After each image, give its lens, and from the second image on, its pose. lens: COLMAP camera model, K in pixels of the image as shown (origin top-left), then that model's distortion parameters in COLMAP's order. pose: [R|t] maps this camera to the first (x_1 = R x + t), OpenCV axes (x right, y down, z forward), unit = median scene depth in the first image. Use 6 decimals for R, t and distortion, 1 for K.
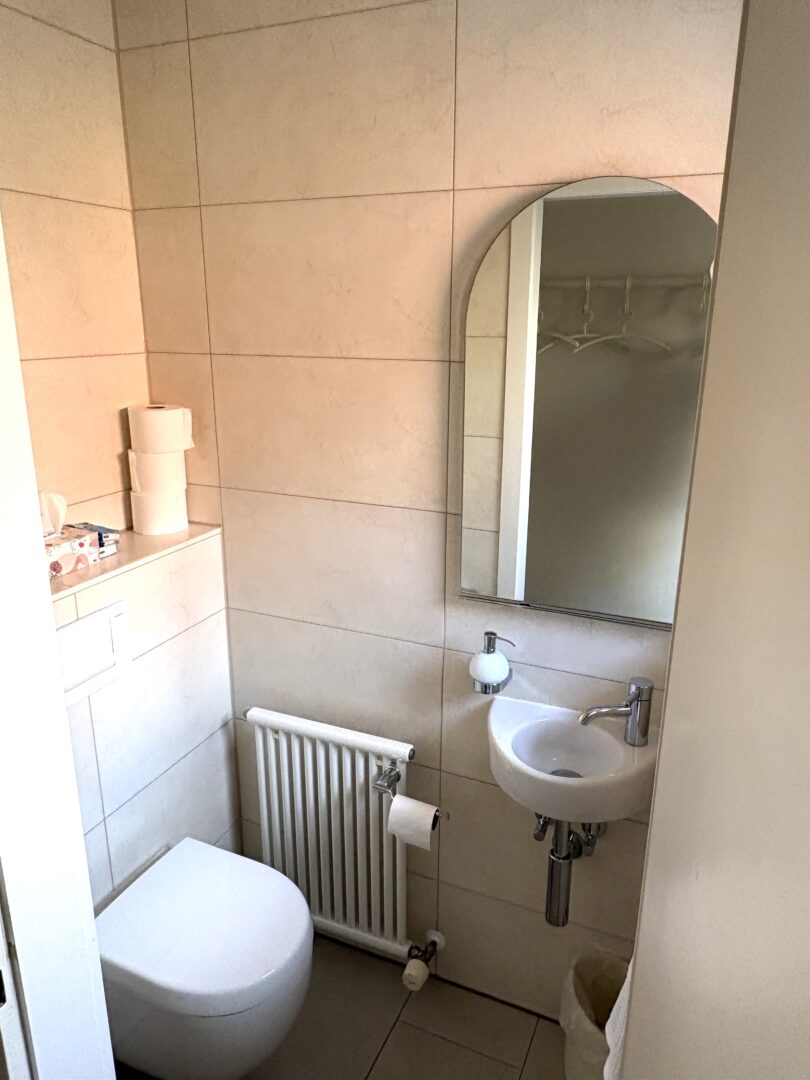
lens RADIAL K [[748.1, 0, 404.4], [0, 748.1, 536.5], [0, 0, 1]] dist [0.001032, 0.000680]
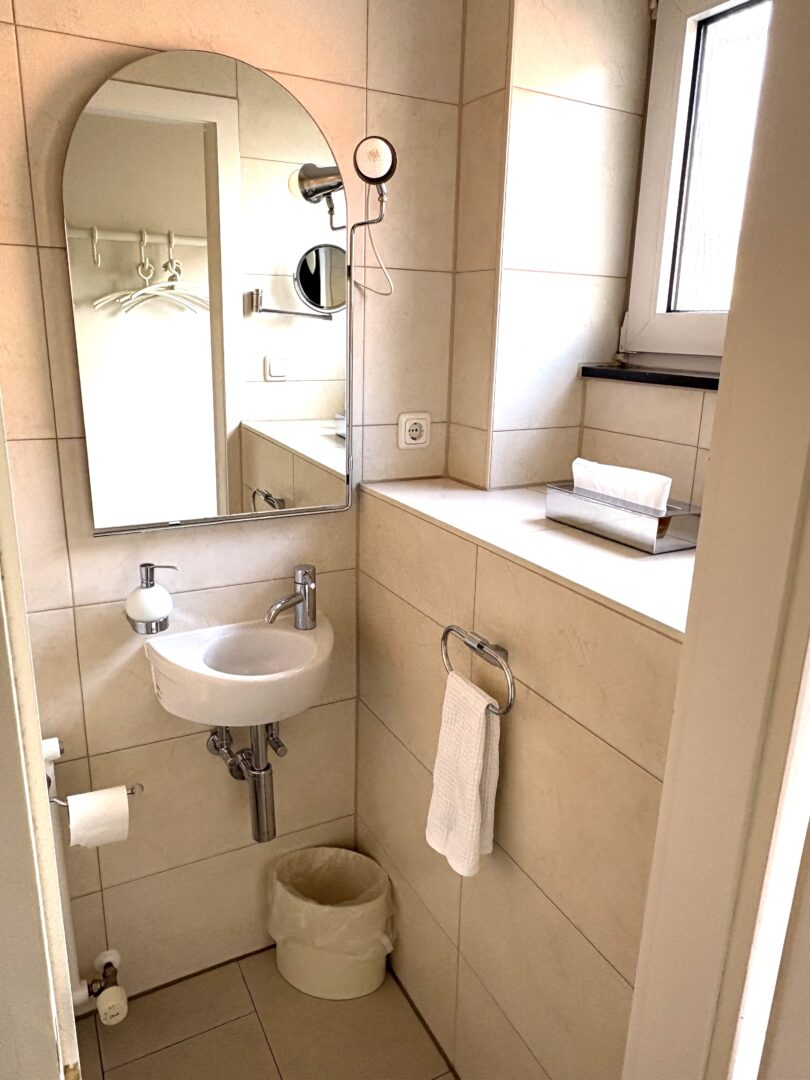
lens RADIAL K [[748.1, 0, 404.4], [0, 748.1, 536.5], [0, 0, 1]] dist [0.001032, 0.000680]
pose [[0.619454, -0.204644, 0.757890, -0.358206], [0.206383, 0.973918, 0.094290, 0.075850], [-0.757418, 0.098007, 0.645532, 0.190683]]
